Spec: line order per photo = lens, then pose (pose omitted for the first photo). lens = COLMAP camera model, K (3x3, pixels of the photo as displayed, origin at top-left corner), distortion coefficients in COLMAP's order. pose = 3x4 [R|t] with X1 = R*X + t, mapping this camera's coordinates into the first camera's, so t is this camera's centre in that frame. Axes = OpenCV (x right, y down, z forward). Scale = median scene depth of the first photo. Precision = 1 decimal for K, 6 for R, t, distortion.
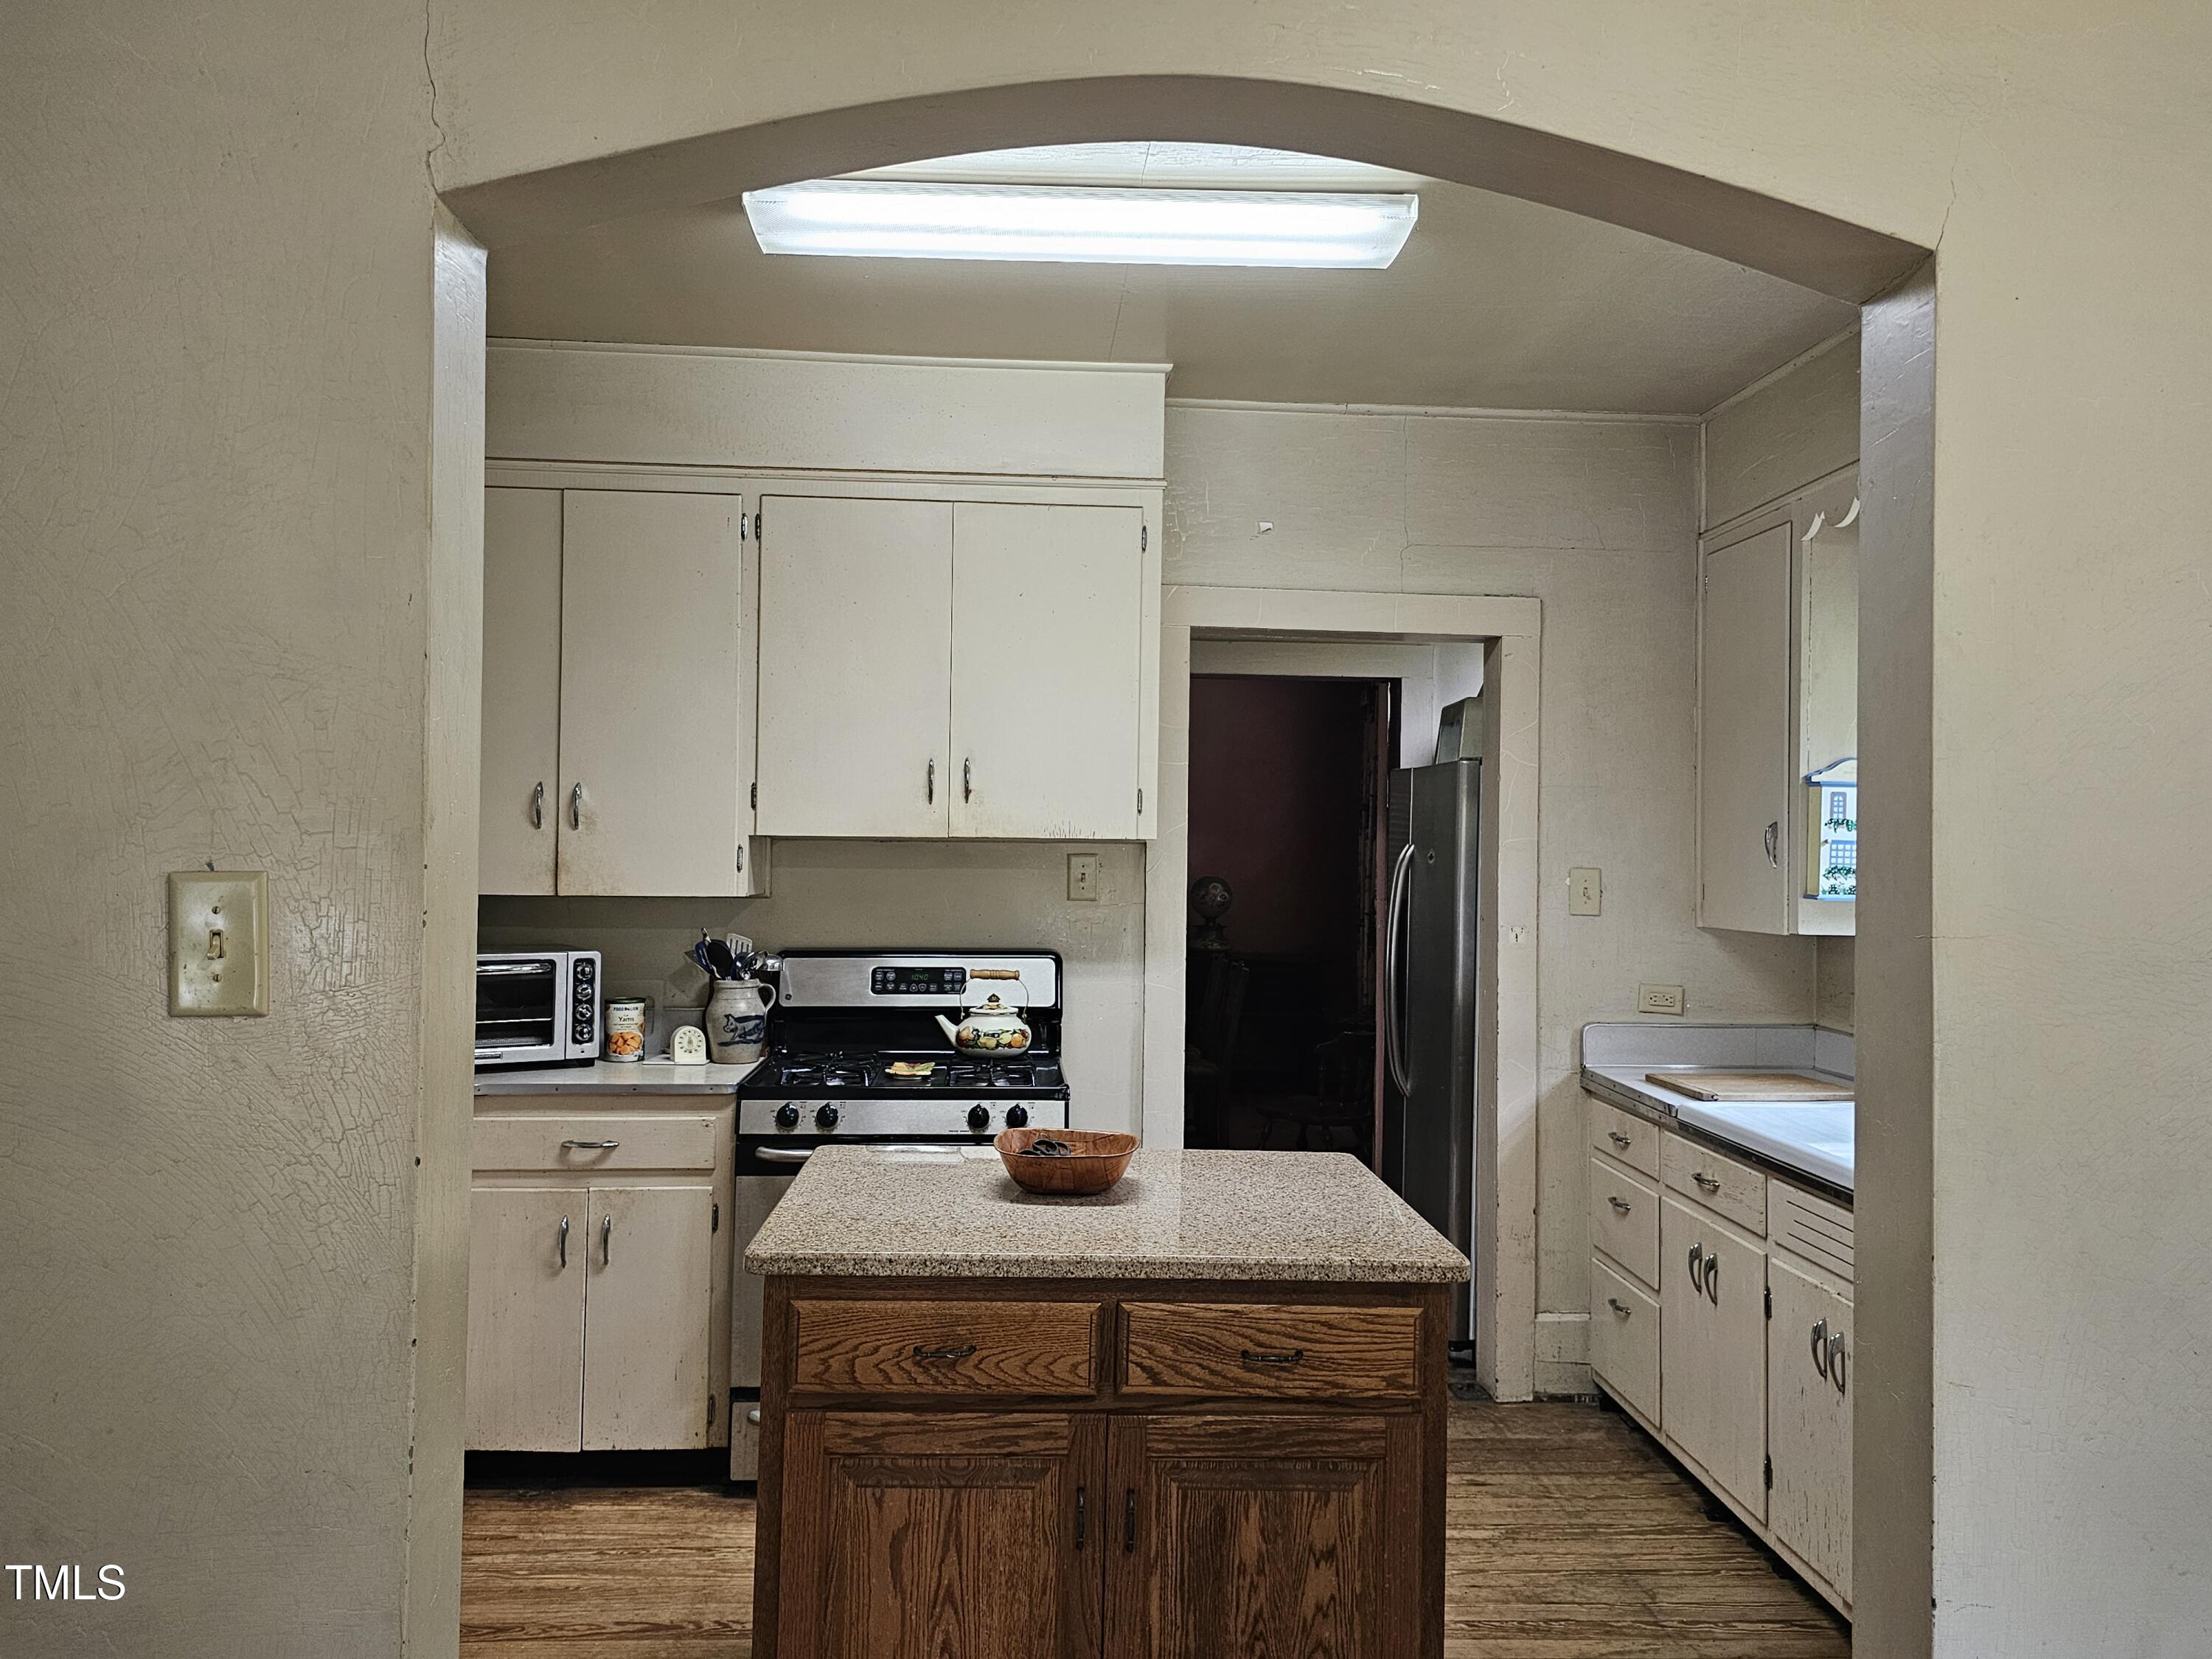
lens RADIAL K [[1654.7, 0, 1109.7], [0, 1654.7, 820.6], [0, 0, 1]] dist [0.099174, -0.122411]
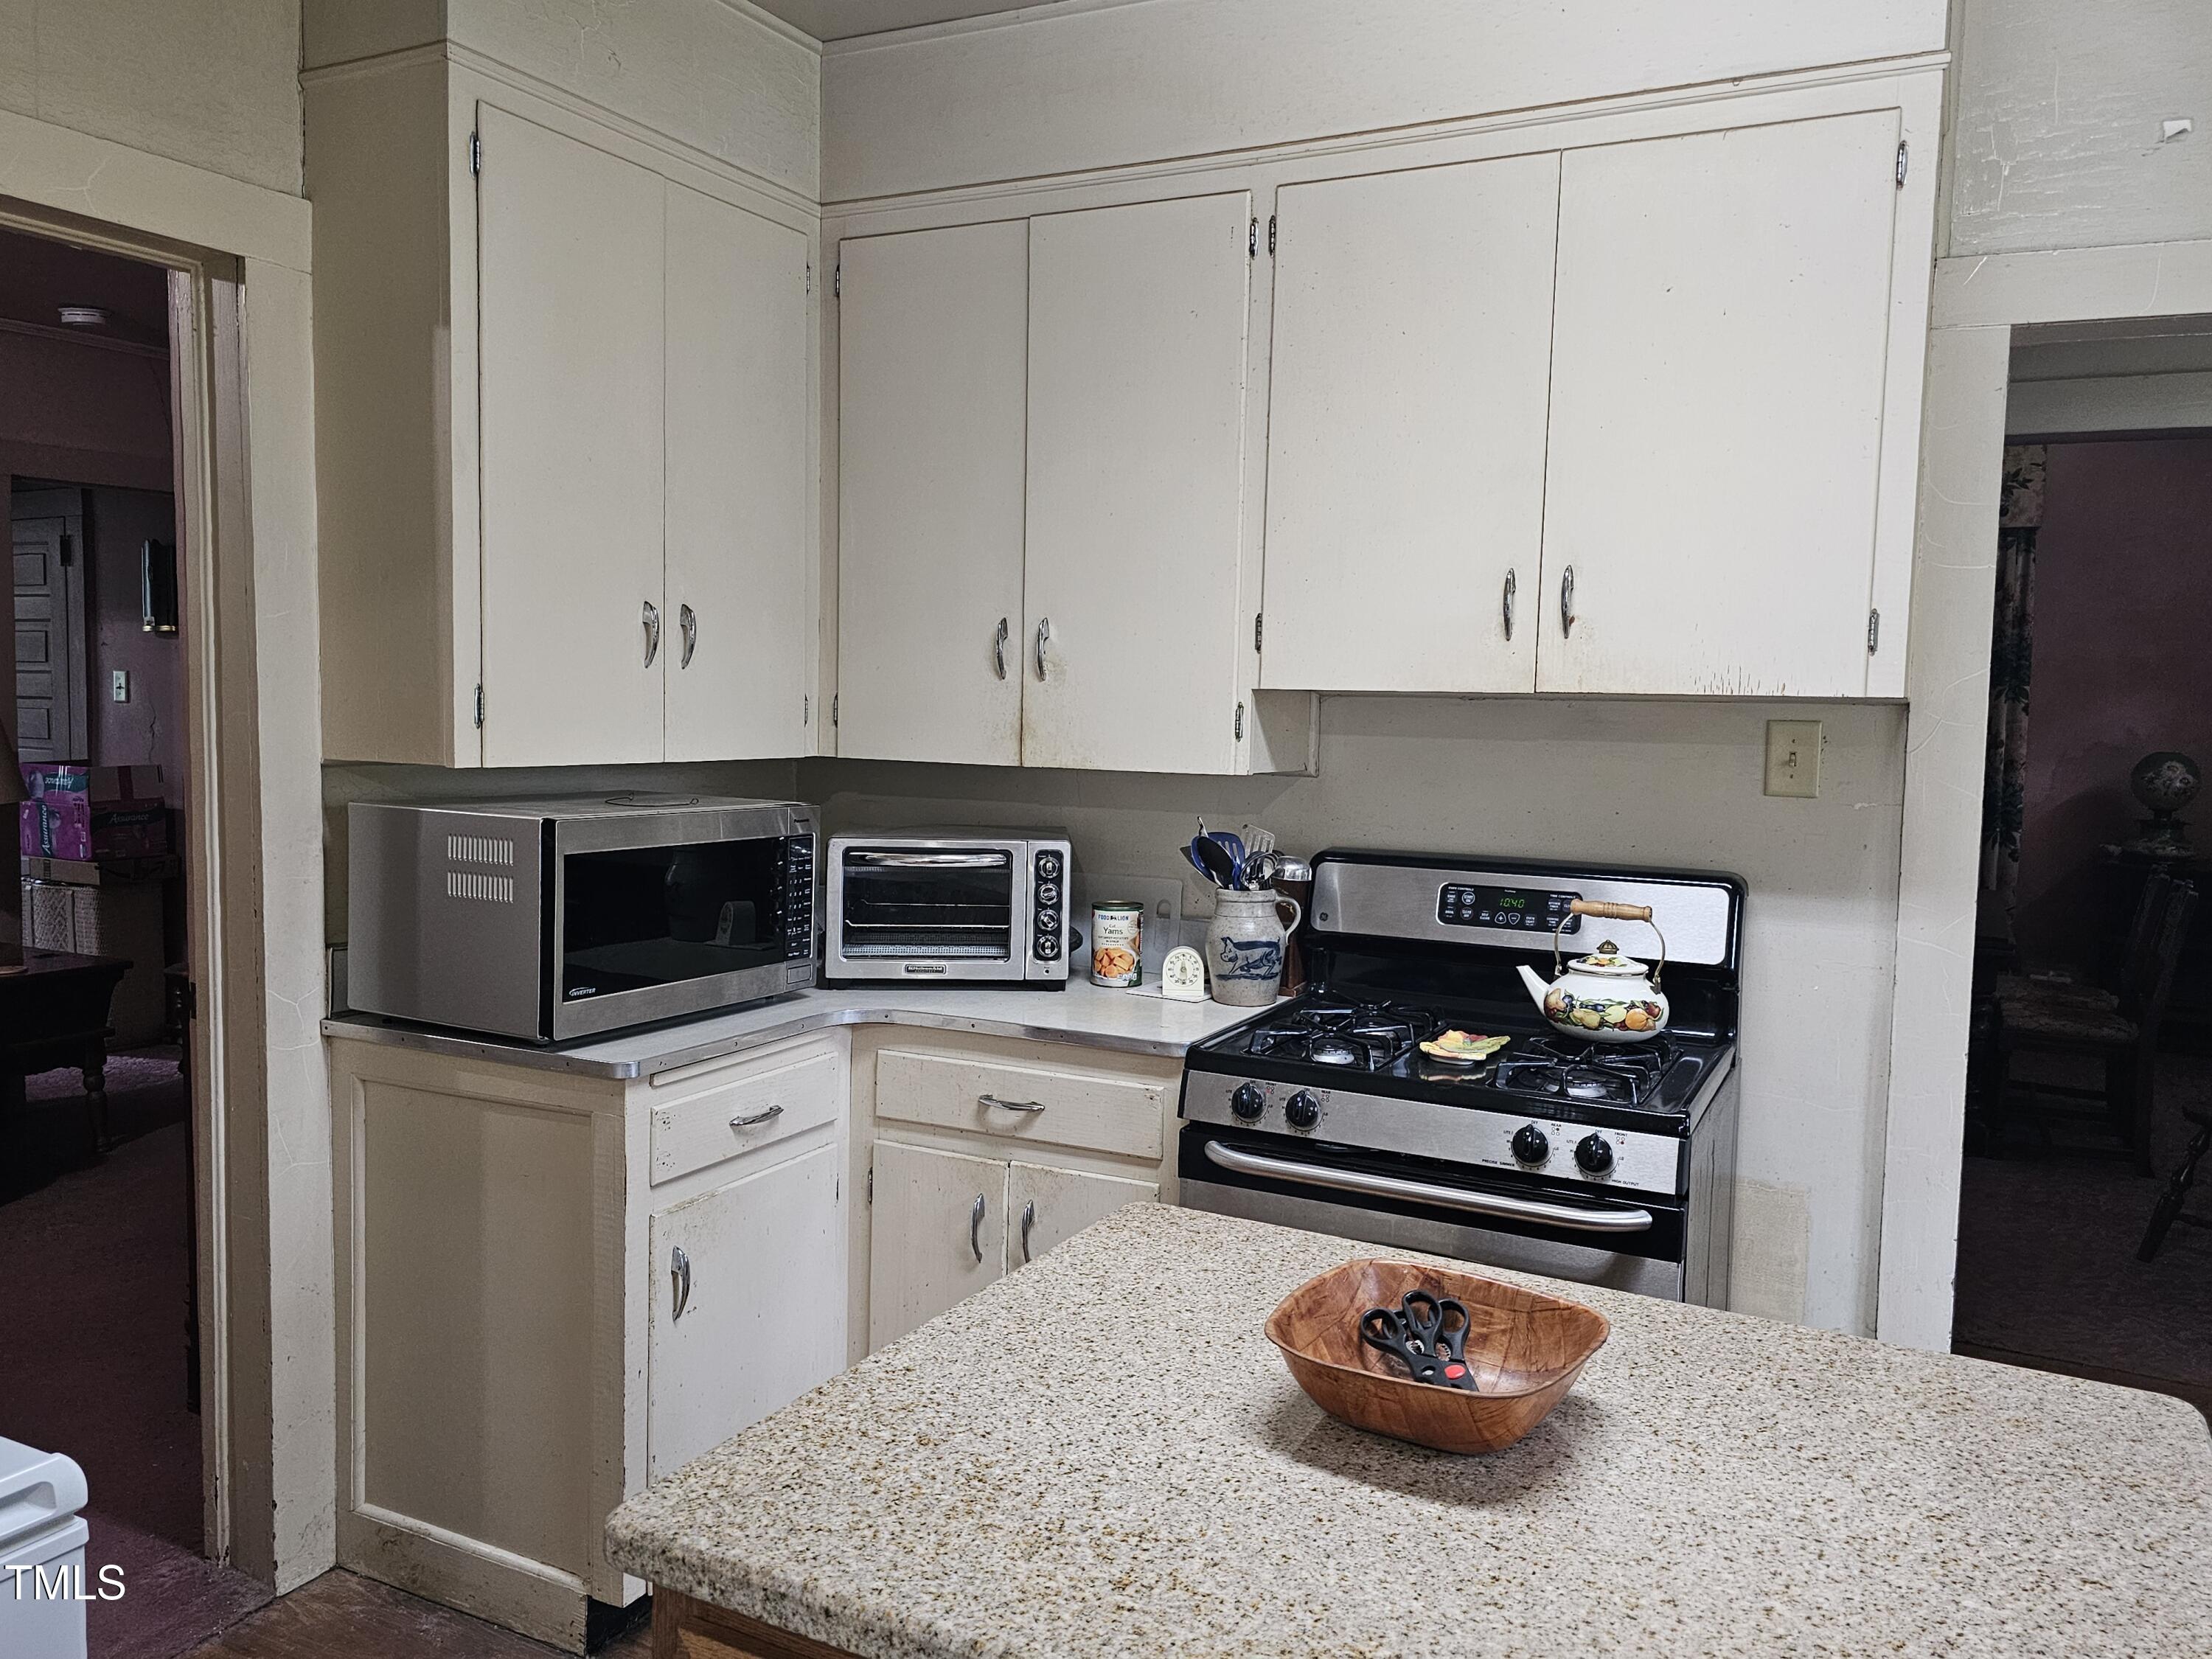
lens RADIAL K [[1659.2, 0, 1130.4], [0, 1659.2, 797.8], [0, 0, 1]] dist [0.140003, -0.198133]
pose [[0.866692, 0.037776, -0.497411, 0.090414], [-0.002005, 0.997384, 0.072253, 0.004030], [0.498839, -0.061624, 0.864501, 0.360409]]
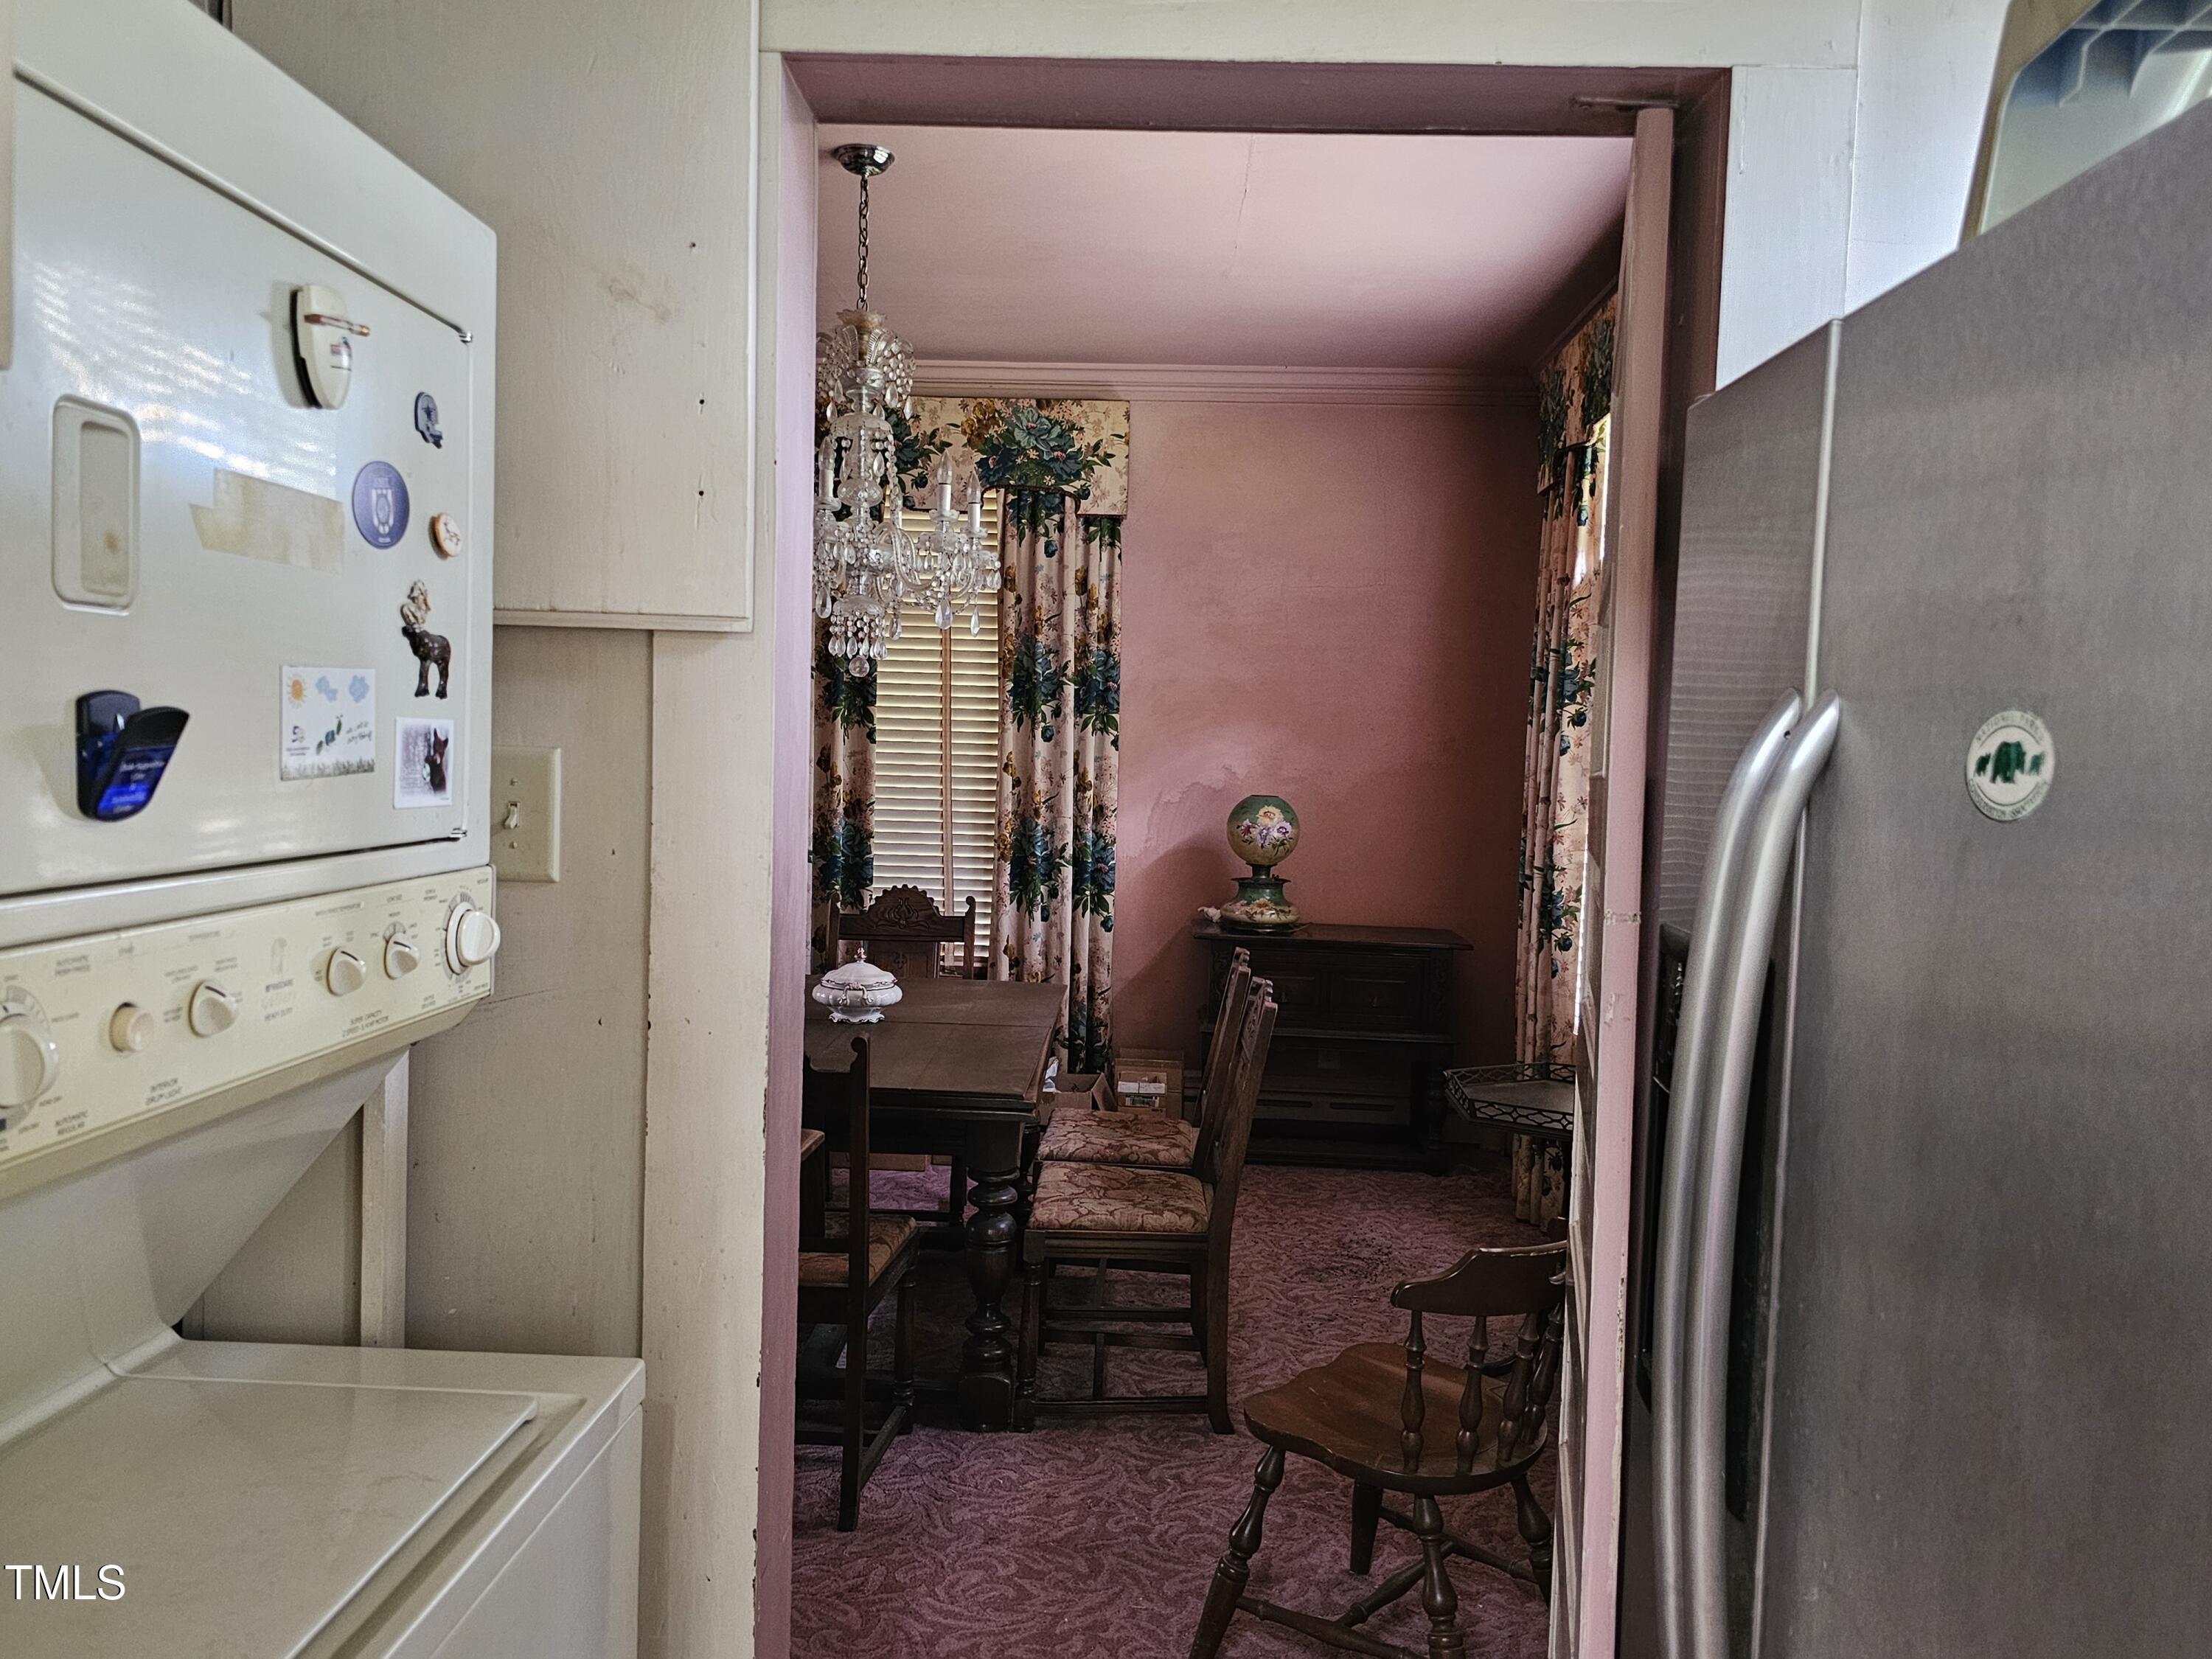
lens RADIAL K [[1654.7, 0, 1109.7], [0, 1654.7, 820.6], [0, 0, 1]] dist [0.099174, -0.122411]
pose [[0.995703, 0.016757, -0.091078, 0.137749], [-0.011476, 0.998239, 0.058195, 0.022177], [0.091893, -0.056899, 0.994142, 0.964111]]
